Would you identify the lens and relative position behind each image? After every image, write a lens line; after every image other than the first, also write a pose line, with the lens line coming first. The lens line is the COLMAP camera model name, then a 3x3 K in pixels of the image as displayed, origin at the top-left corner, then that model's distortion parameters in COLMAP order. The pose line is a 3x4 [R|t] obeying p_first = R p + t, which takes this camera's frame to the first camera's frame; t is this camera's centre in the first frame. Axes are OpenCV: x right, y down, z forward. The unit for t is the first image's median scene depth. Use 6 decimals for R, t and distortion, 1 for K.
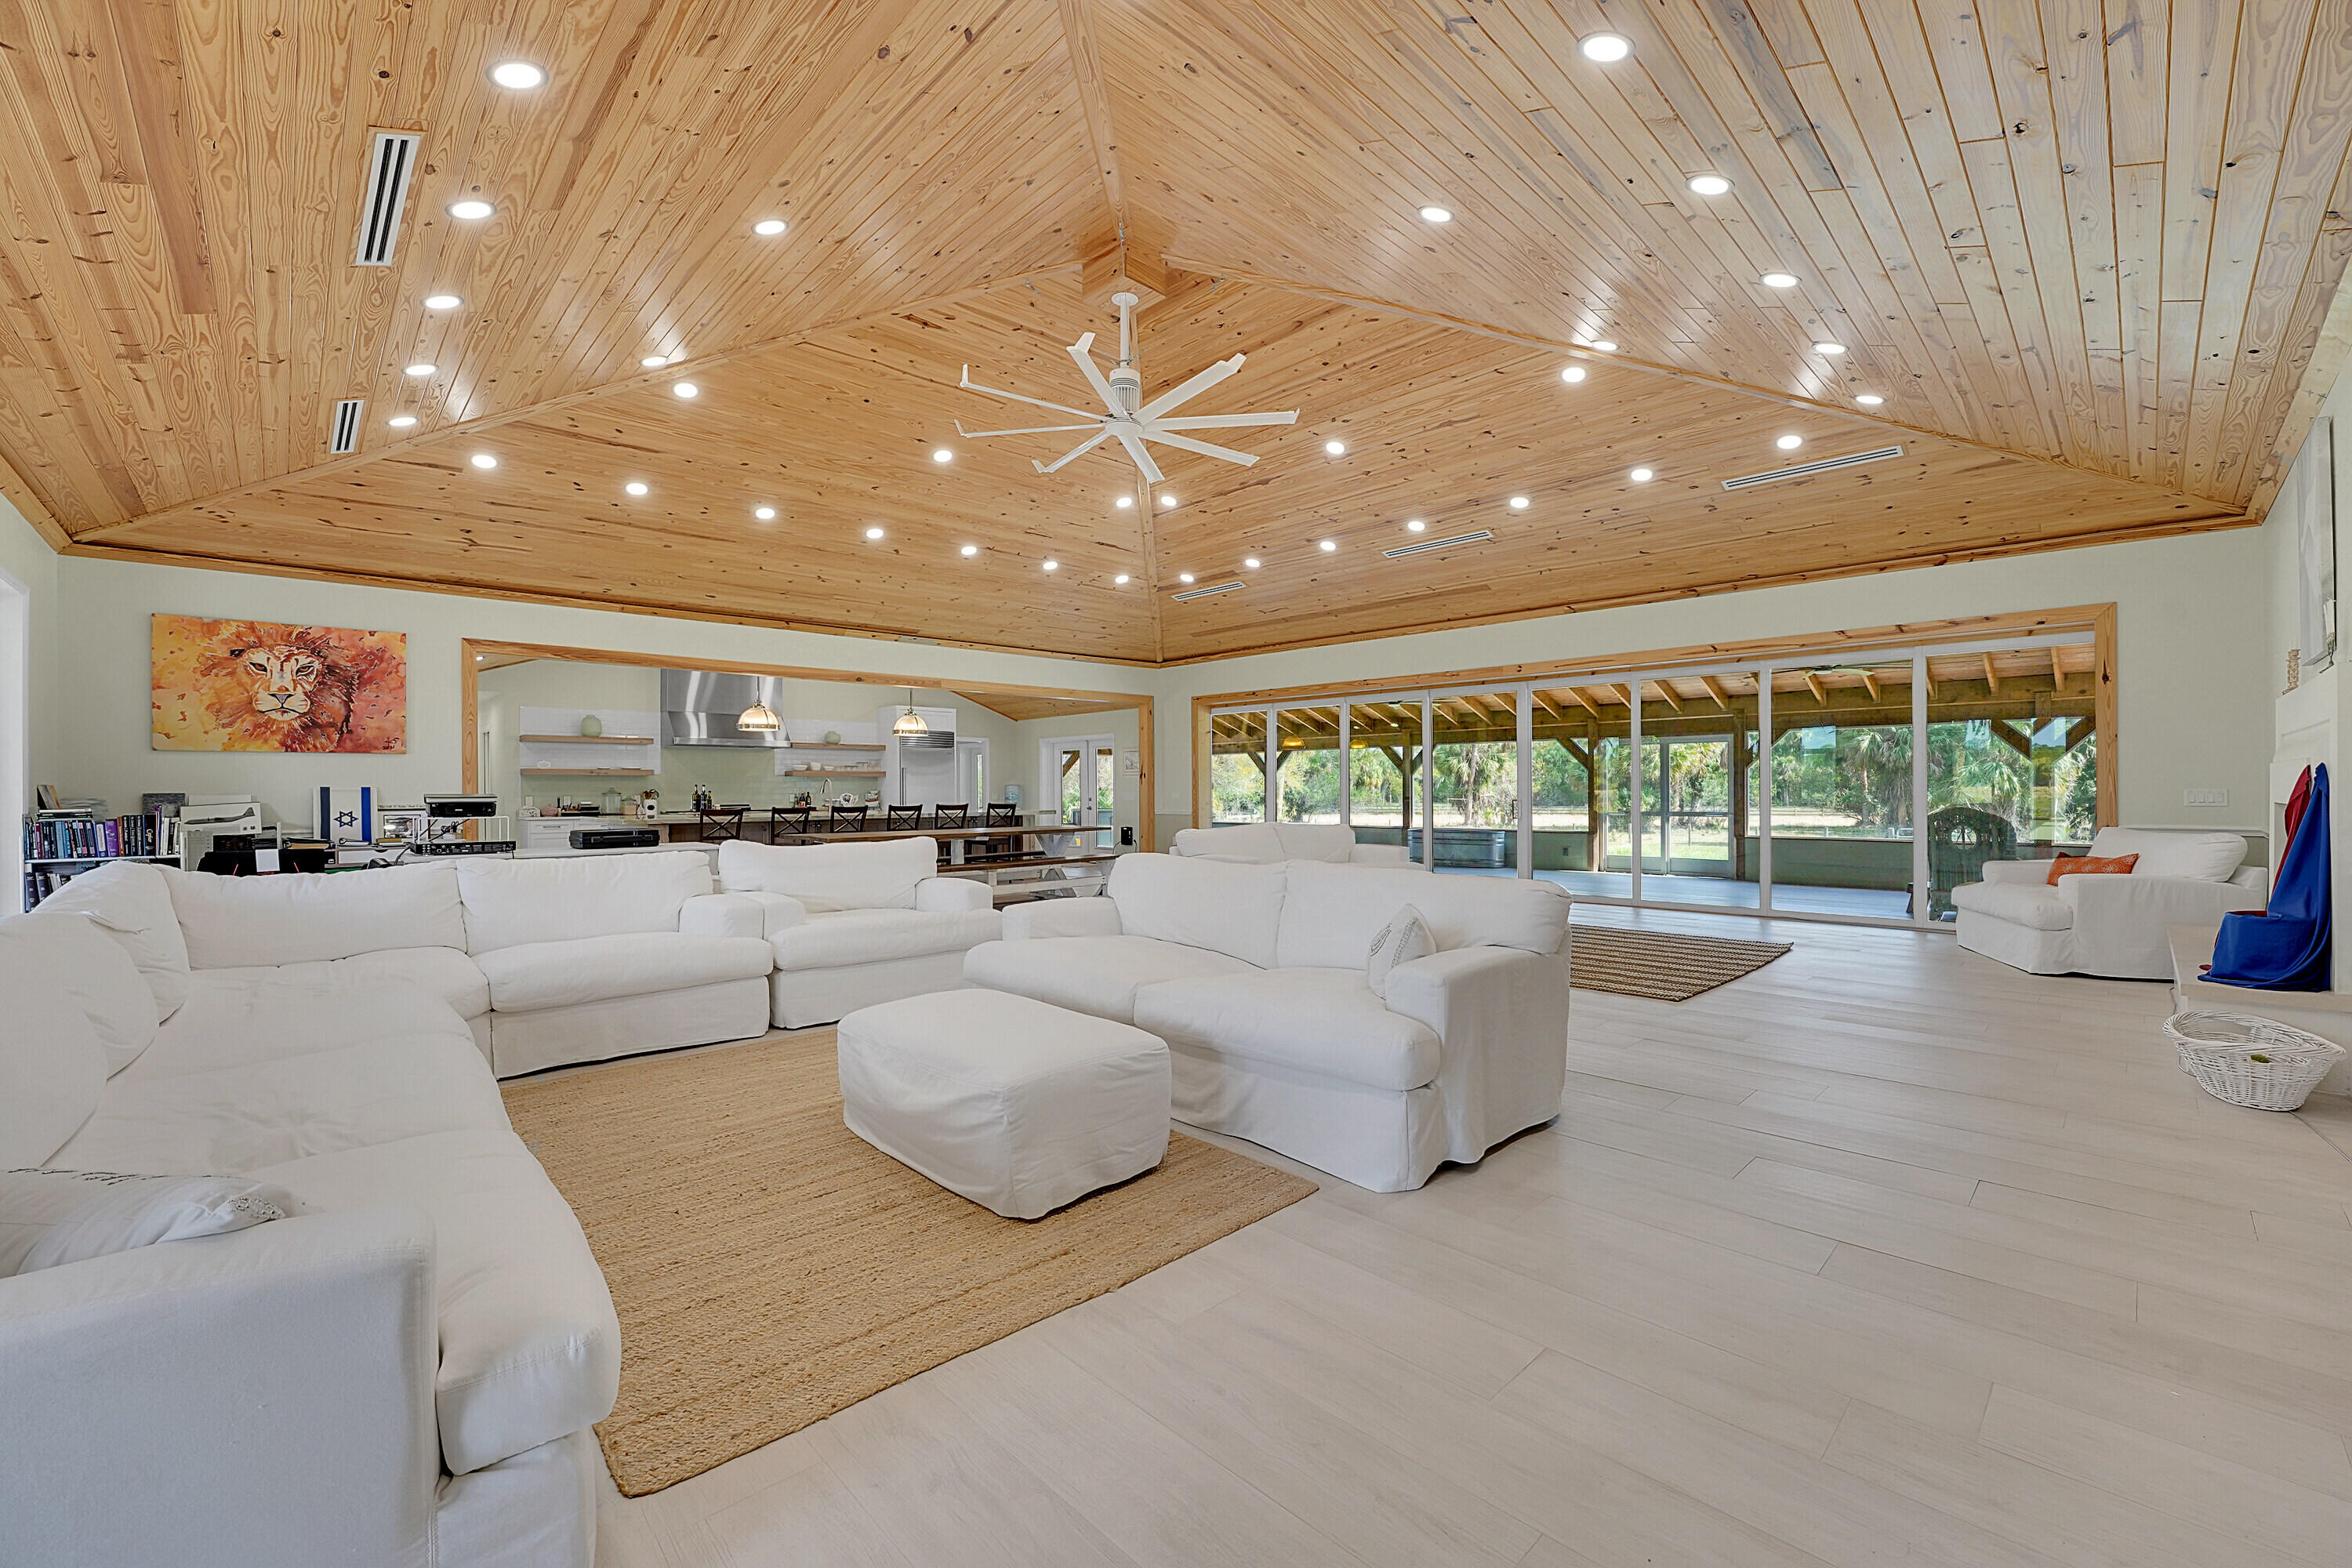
lens RADIAL K [[947.9, 0, 1173.2], [0, 947.9, 785.2], [0, 0, 1]] dist [-0.023664, 0.000294]
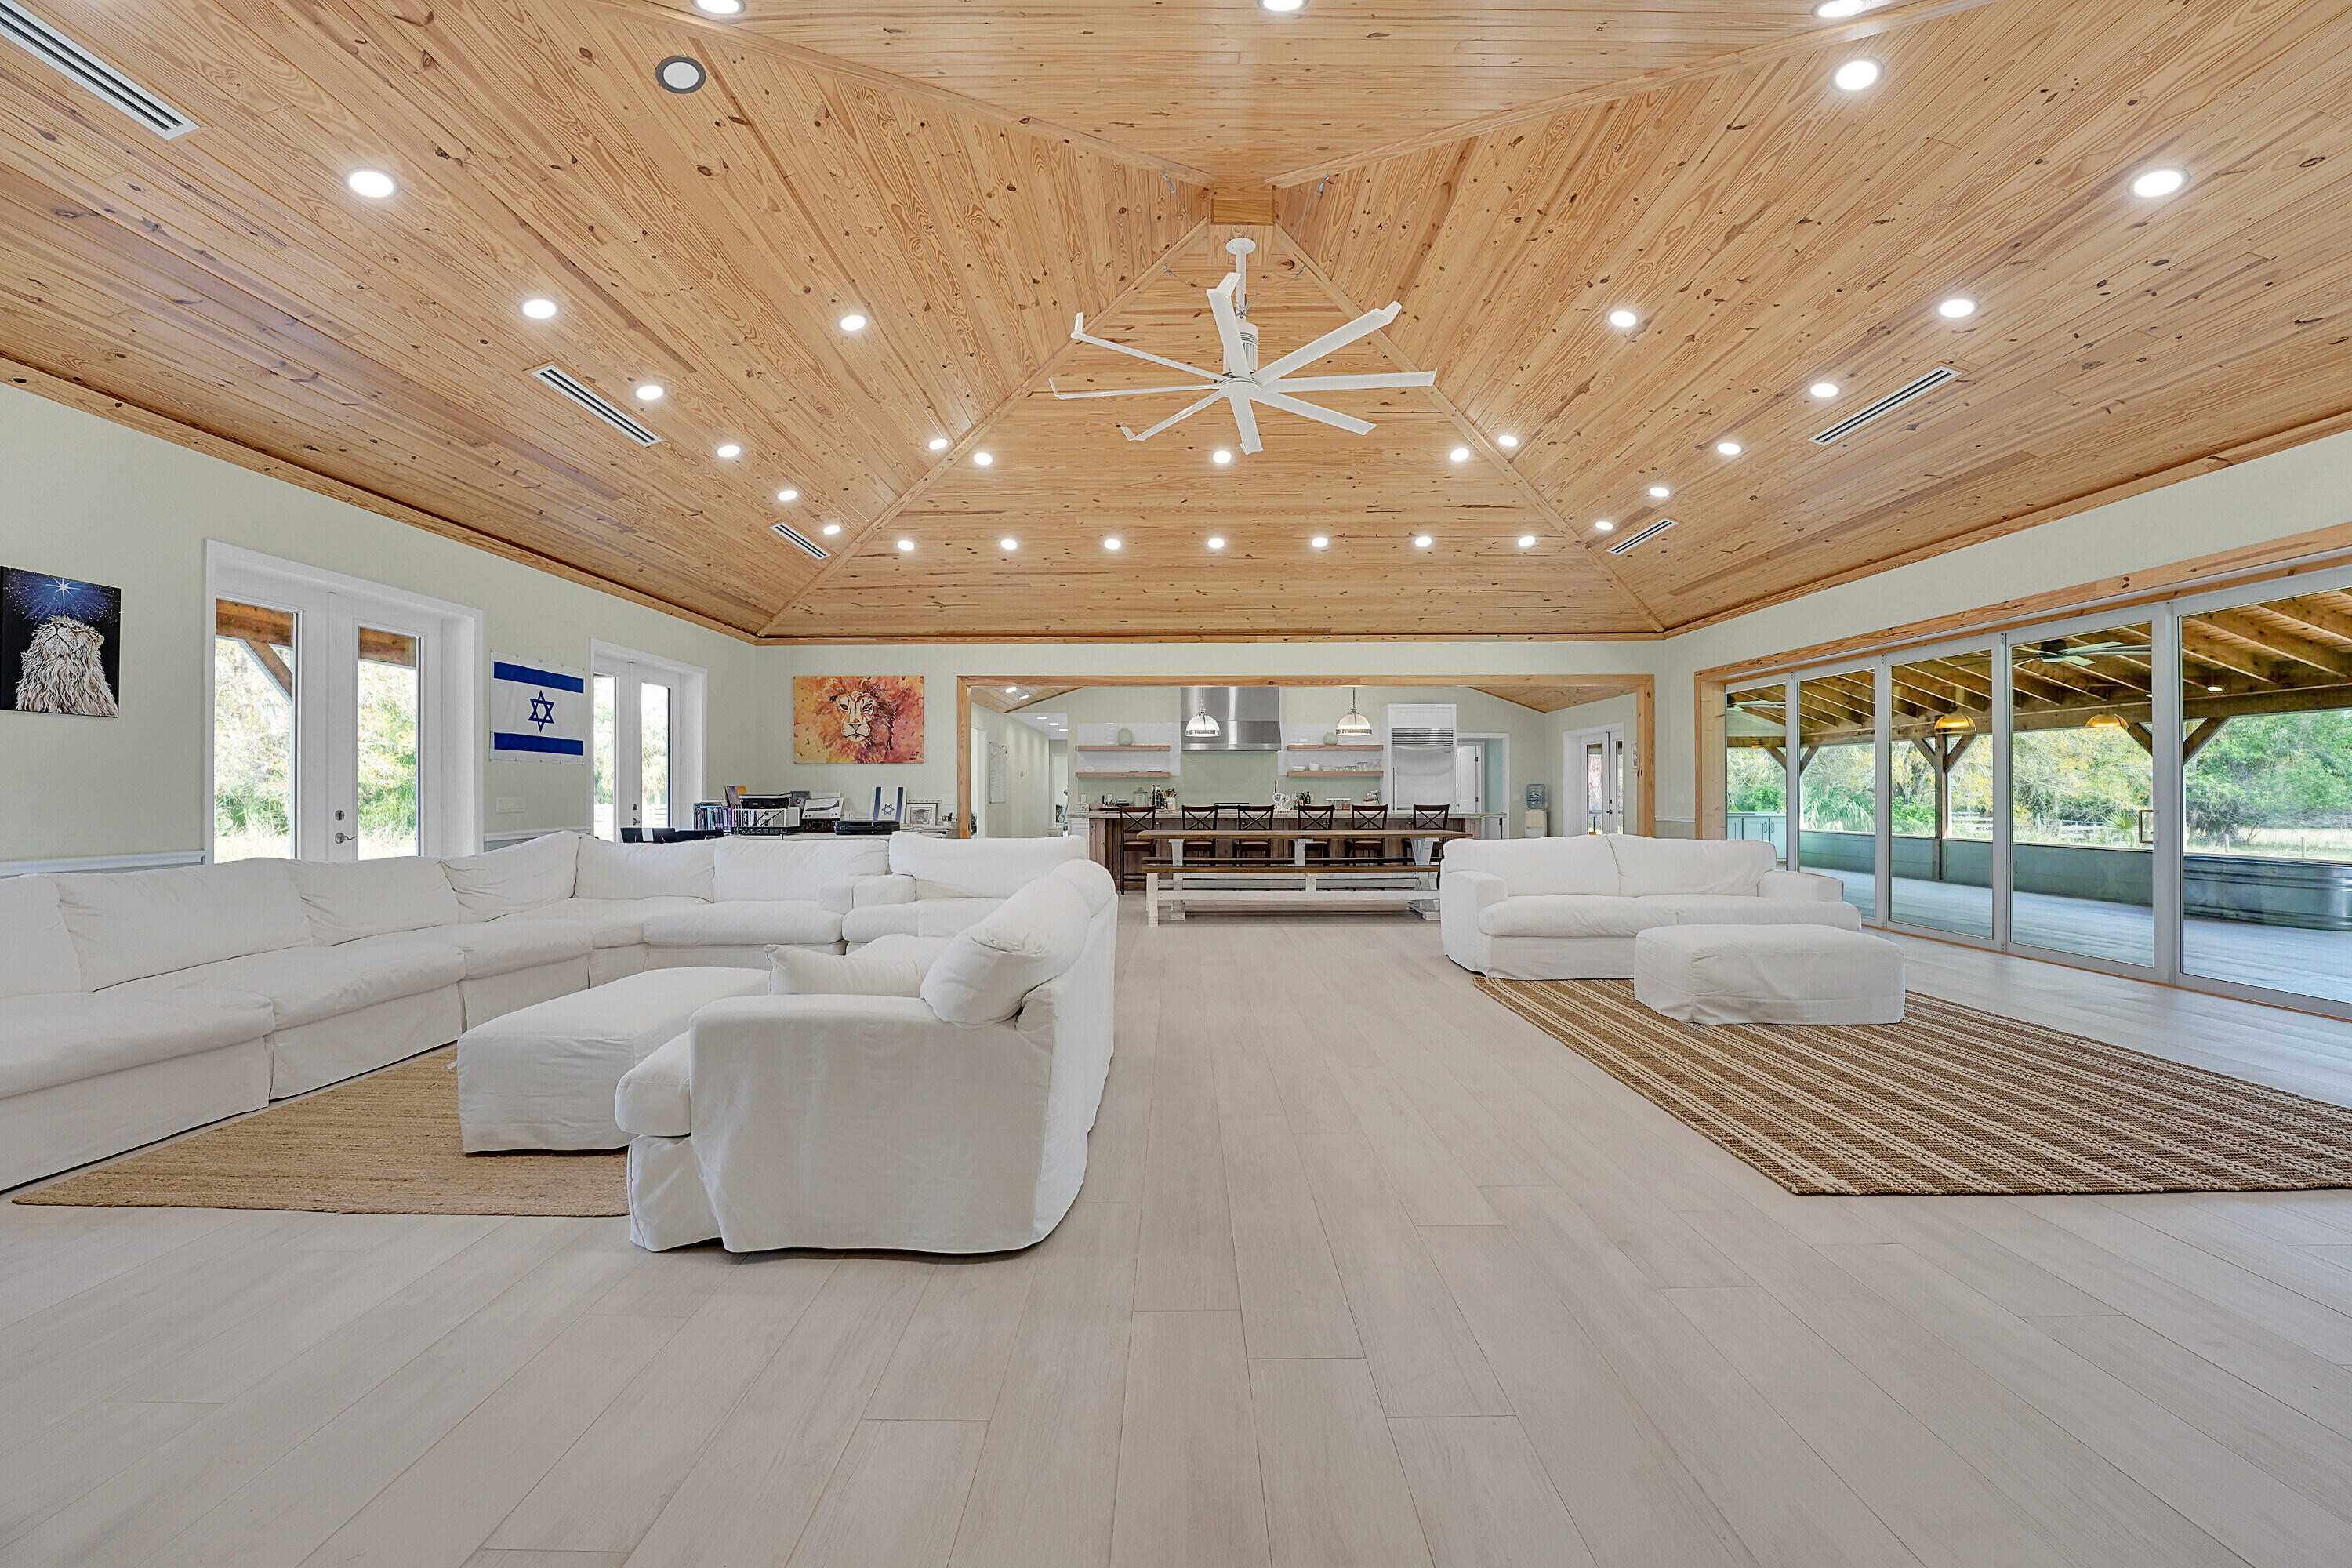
lens RADIAL K [[947.9, 0, 1184.0], [0, 947.9, 784.4], [0, 0, 1]] dist [-0.023664, 0.000294]
pose [[0.725191, -0.001102, -0.688547, 0.380482], [0.001297, 0.999999, -0.000234, -0.000839], [0.688546, -0.000723, 0.725192, 0.222996]]
